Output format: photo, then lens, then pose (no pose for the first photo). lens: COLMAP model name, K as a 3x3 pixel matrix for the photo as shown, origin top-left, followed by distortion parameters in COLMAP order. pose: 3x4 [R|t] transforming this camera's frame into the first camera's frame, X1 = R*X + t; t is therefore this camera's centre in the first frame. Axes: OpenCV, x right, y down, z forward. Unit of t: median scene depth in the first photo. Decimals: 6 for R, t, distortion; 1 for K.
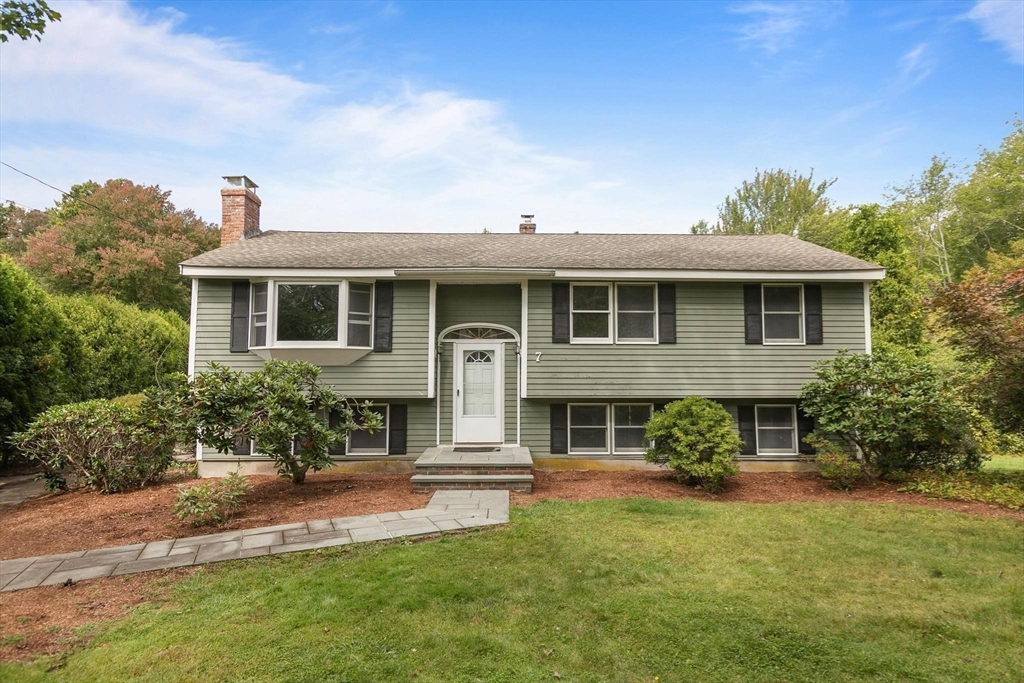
lens RADIAL K [[622.9, 0, 510.7], [0, 622.9, 337.4], [0, 0, 1]] dist [0.000452, 0.004320]
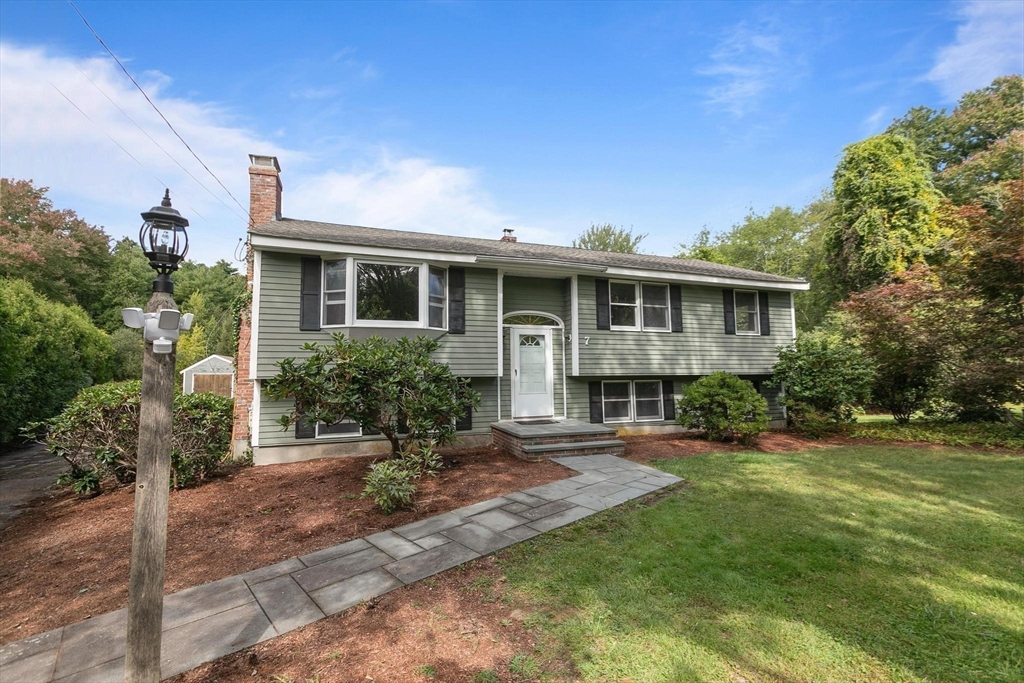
lens RADIAL K [[469.1, 0, 513.0], [0, 469.1, 342.2], [0, 0, 1]] dist [0.004436, 0.000053]
pose [[0.943708, 0.015028, 0.330437, -0.373332], [-0.011221, 0.999847, -0.013428, 0.046903], [-0.330588, 0.008964, 0.943733, 0.212435]]
